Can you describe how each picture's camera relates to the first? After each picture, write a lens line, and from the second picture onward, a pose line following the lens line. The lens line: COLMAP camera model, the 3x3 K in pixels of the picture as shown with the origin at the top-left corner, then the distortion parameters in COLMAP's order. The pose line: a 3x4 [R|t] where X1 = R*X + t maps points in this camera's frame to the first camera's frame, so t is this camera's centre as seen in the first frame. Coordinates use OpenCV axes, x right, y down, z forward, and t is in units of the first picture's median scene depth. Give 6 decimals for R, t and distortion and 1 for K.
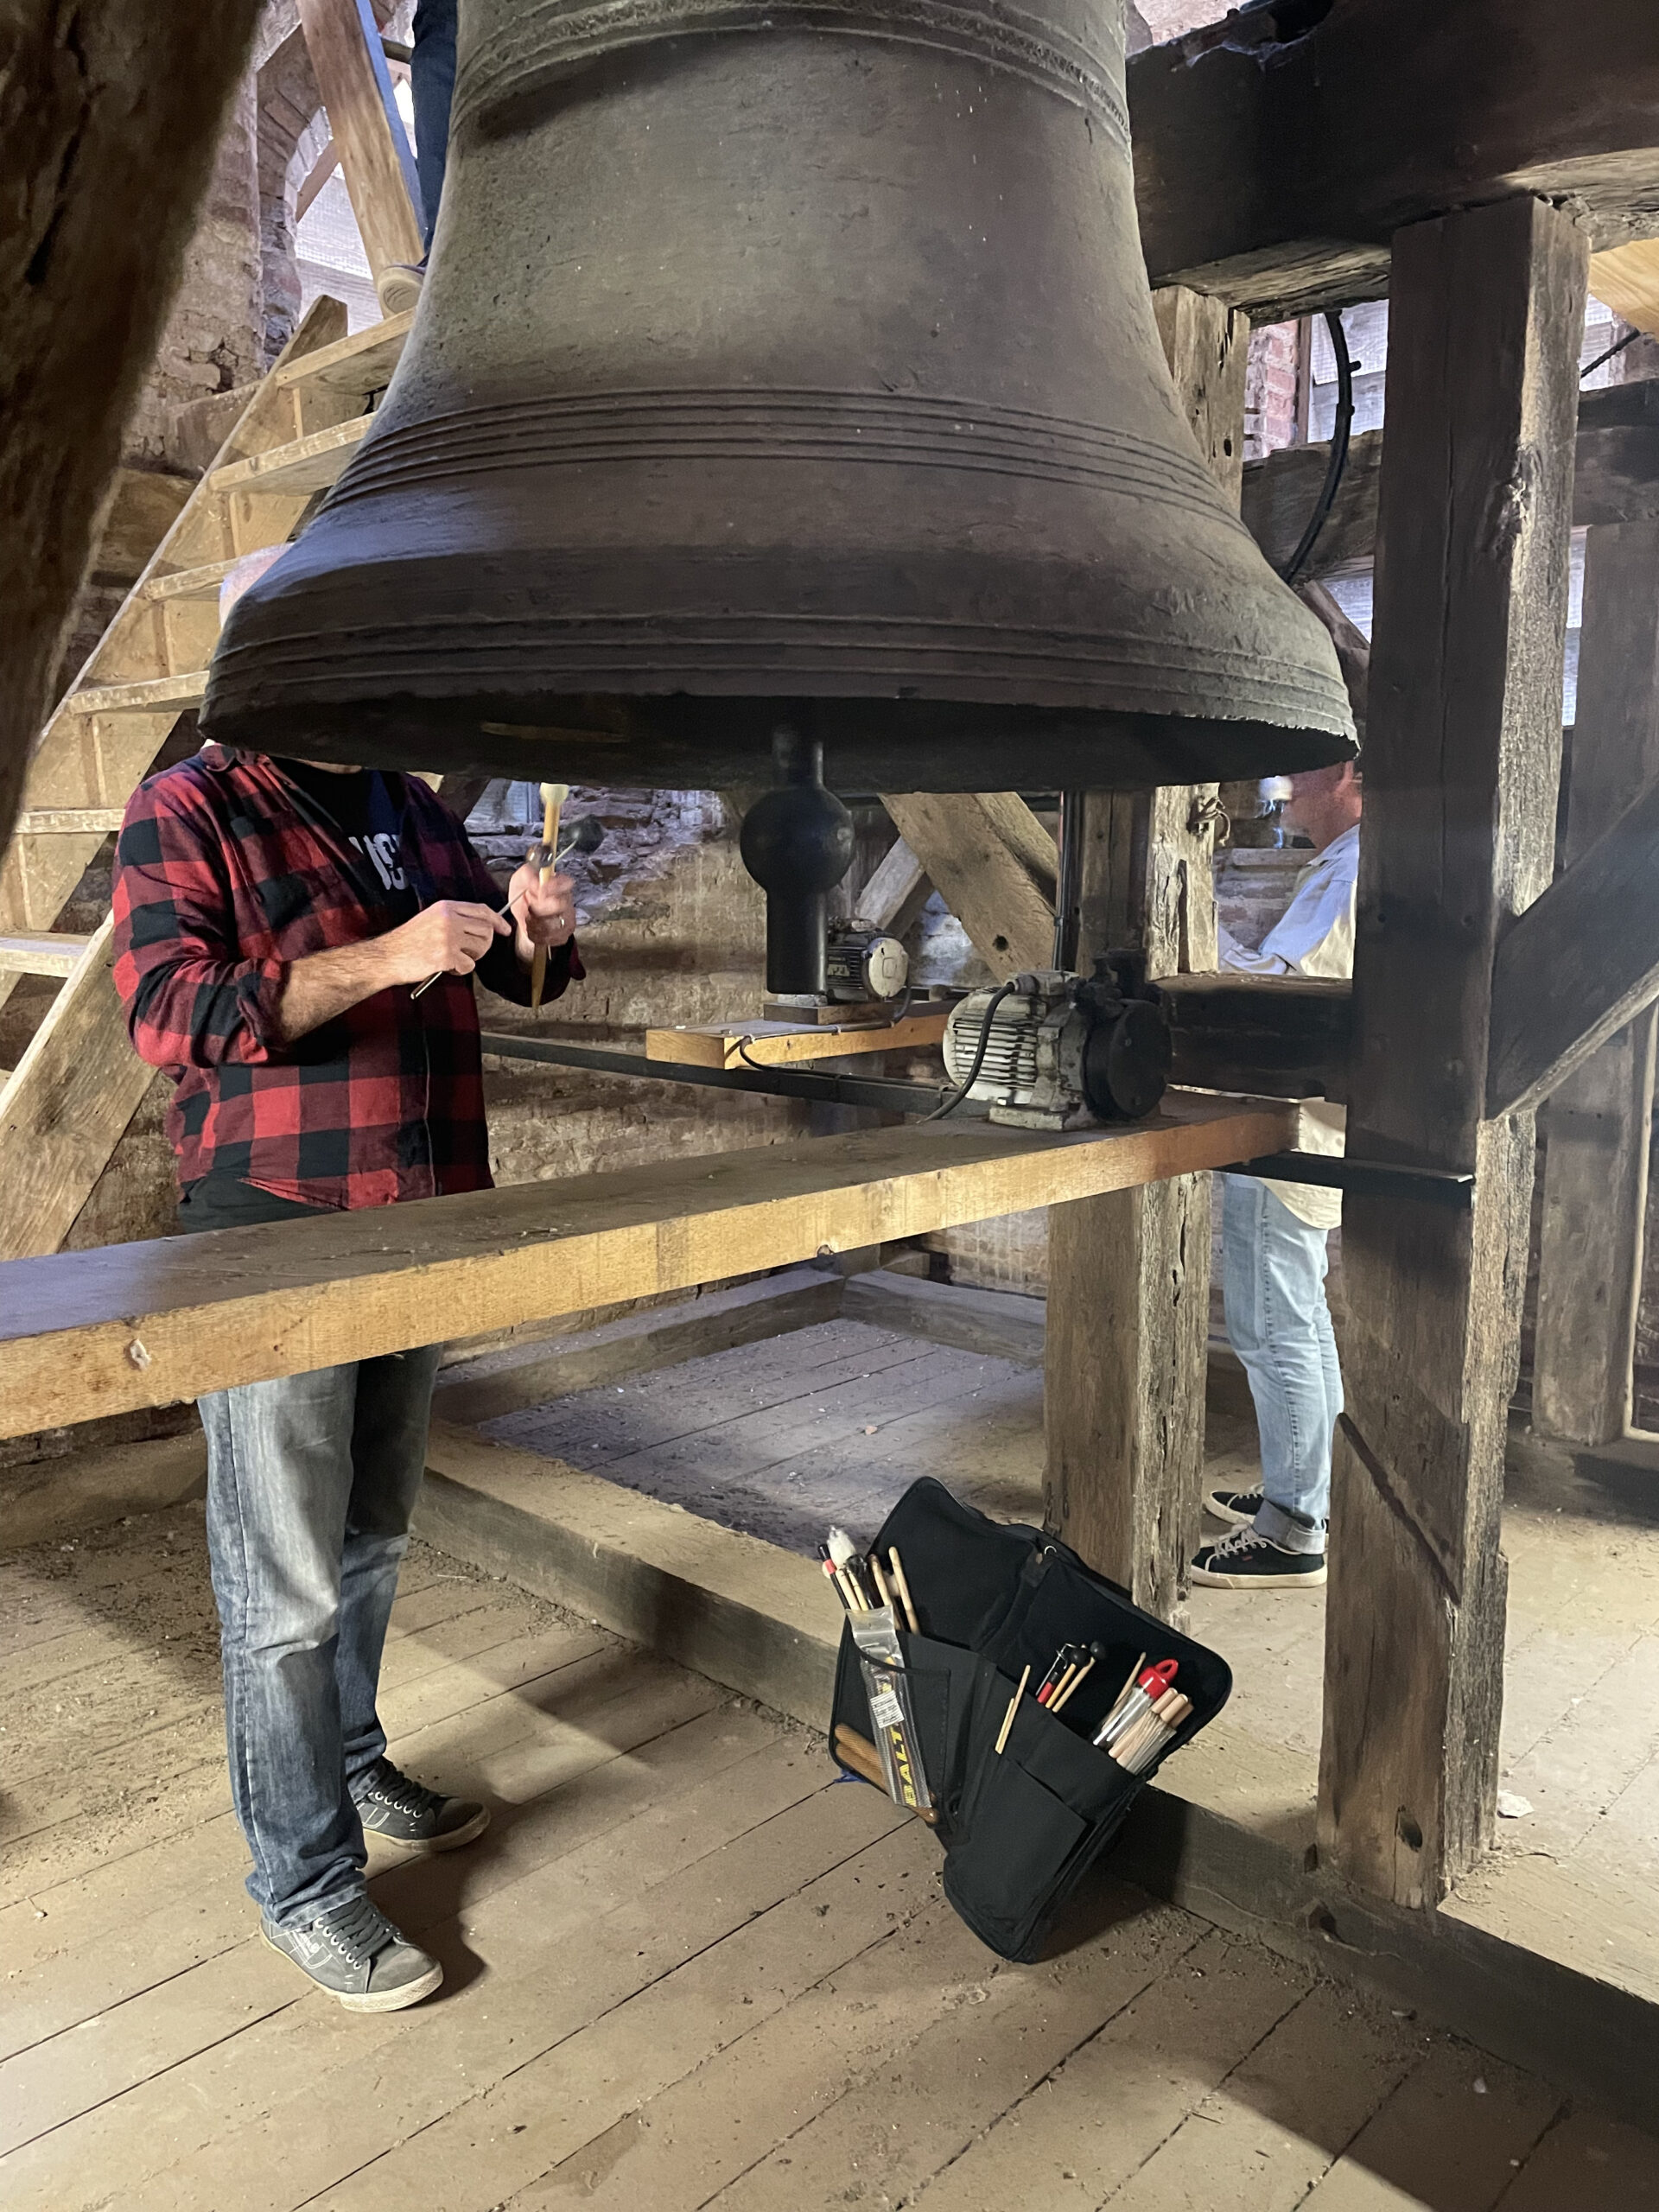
lens RADIAL K [[1673.9, 0, 835.4], [0, 1673.9, 1084.8], [0, 0, 1]] dist [0.100525, -0.125828]
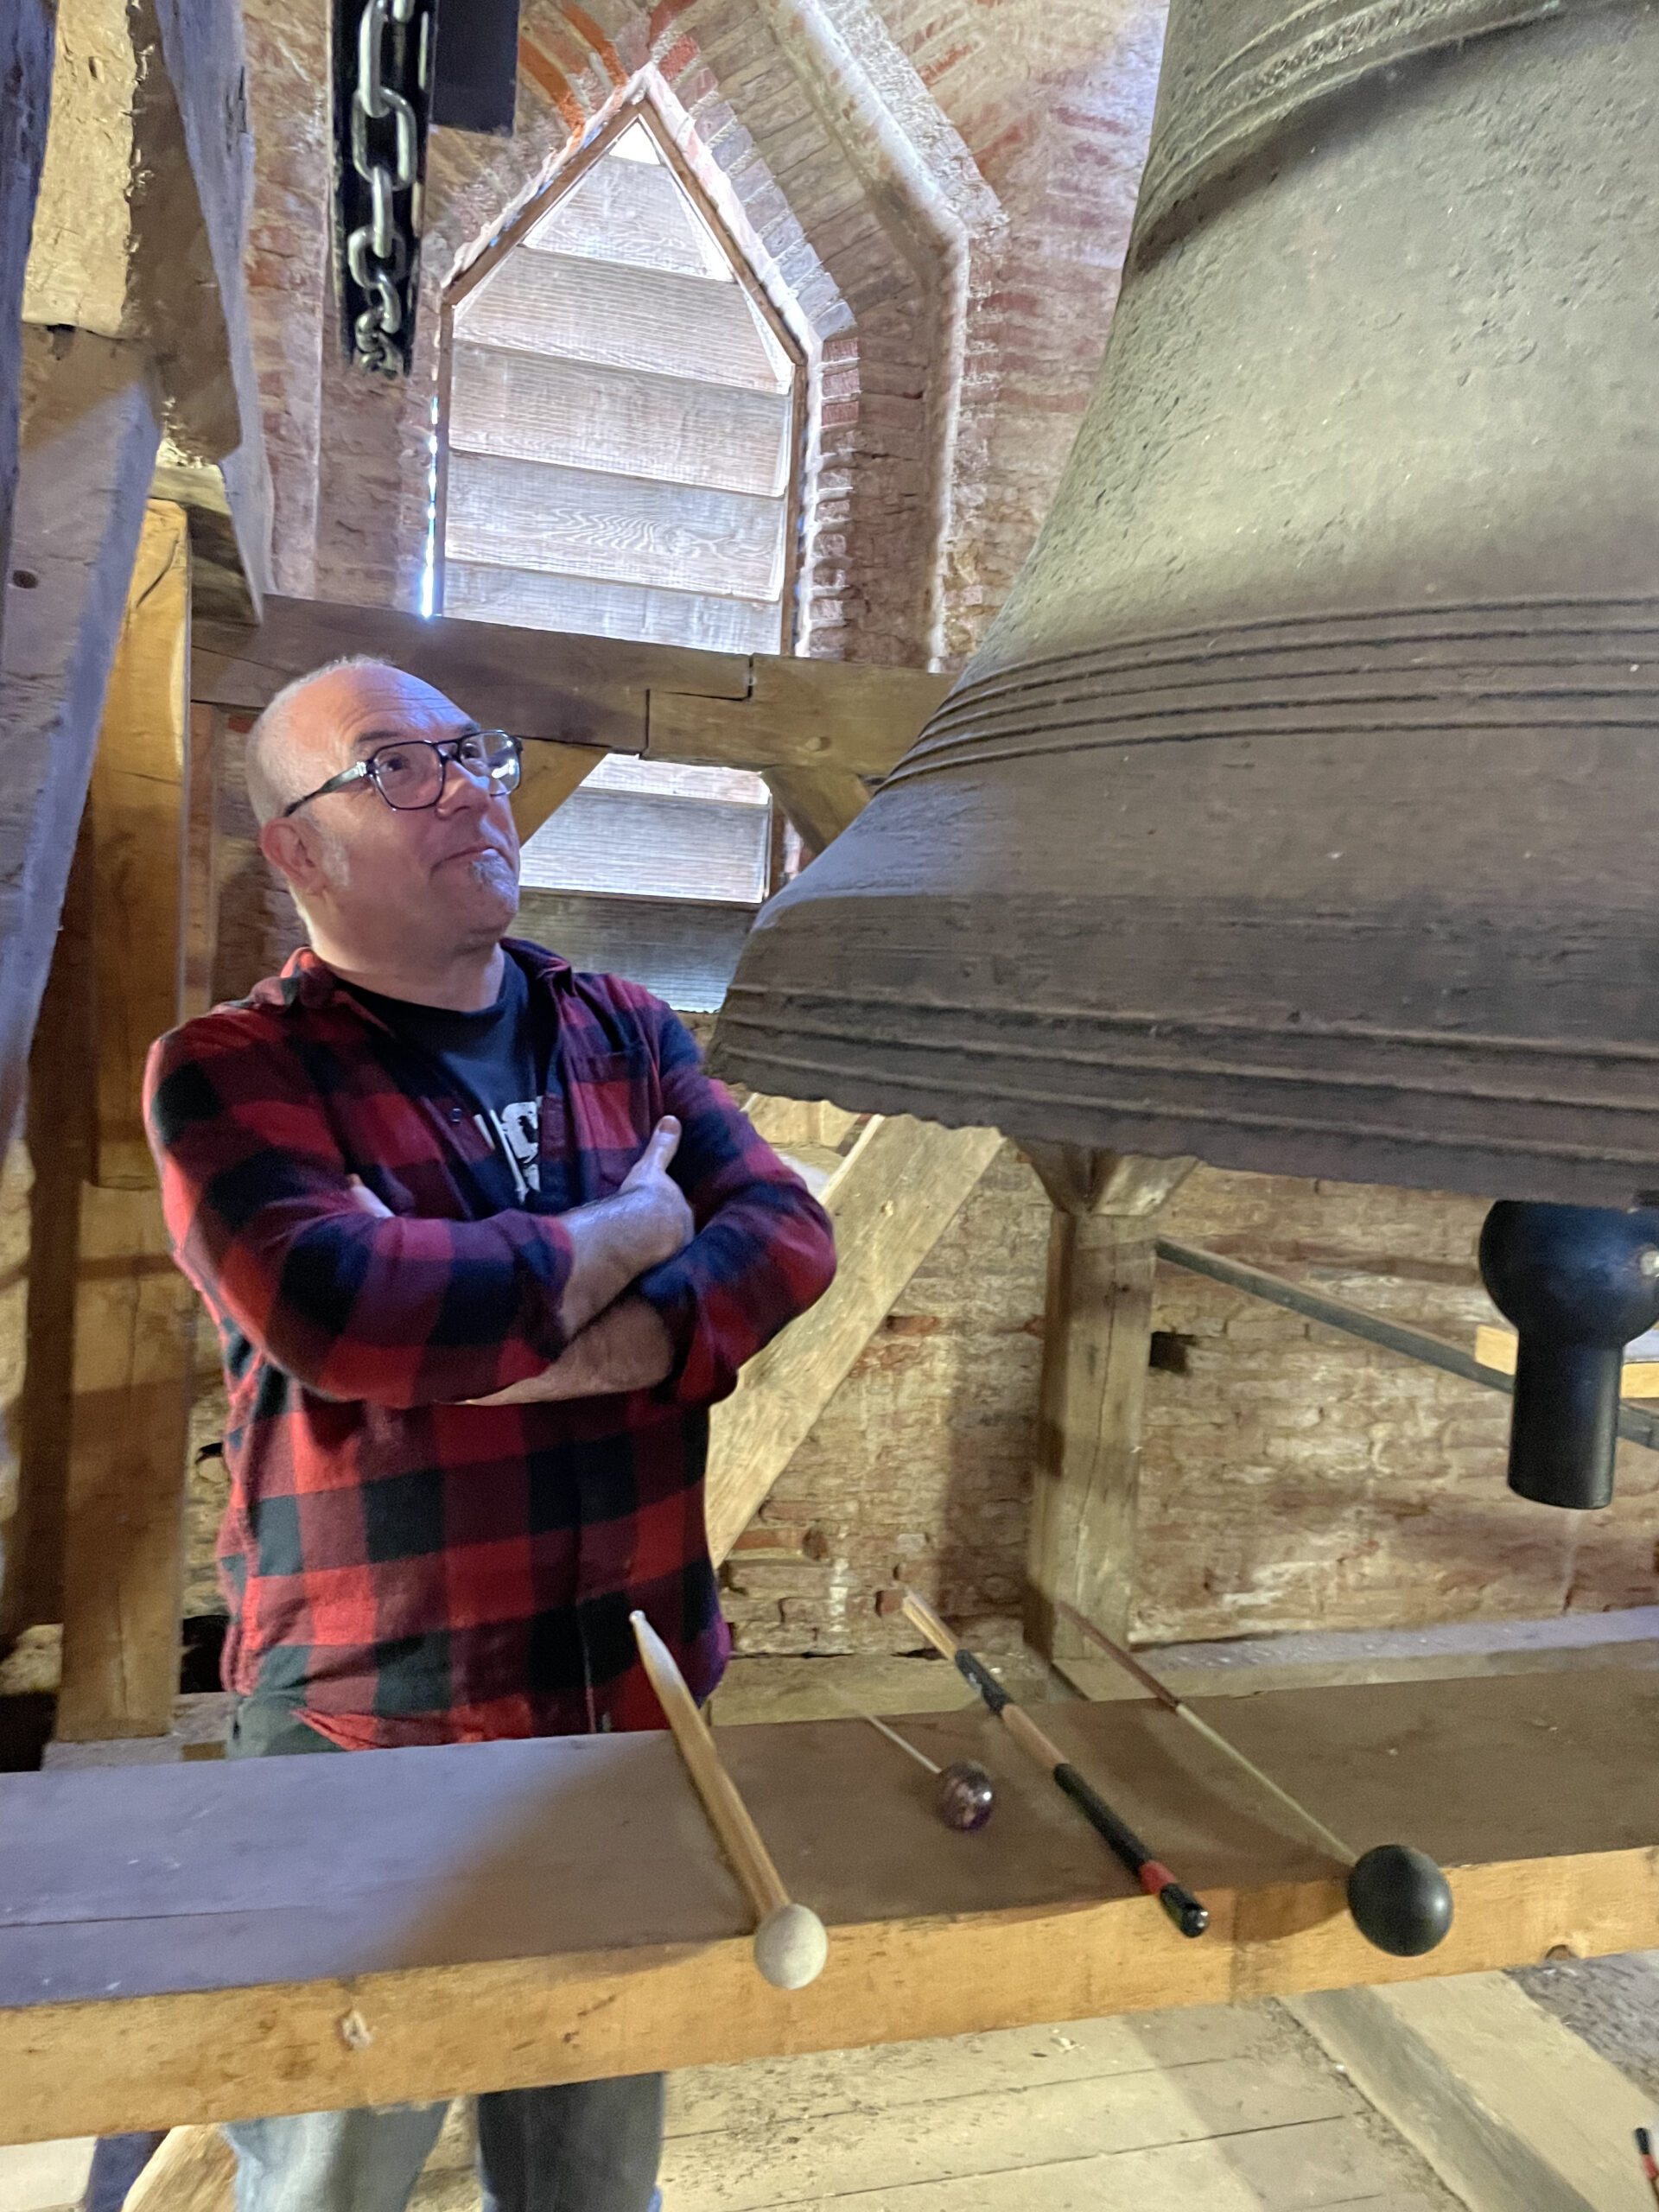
lens RADIAL K [[1662.7, 0, 857.5], [0, 1662.7, 1076.2], [0, 0, 1]] dist [0.105364, -0.131820]
pose [[0.860785, 0.073945, -0.503569, 0.074726], [-0.118871, 0.991235, -0.057639, -0.183776], [0.494894, 0.109475, 0.862030, 0.400985]]
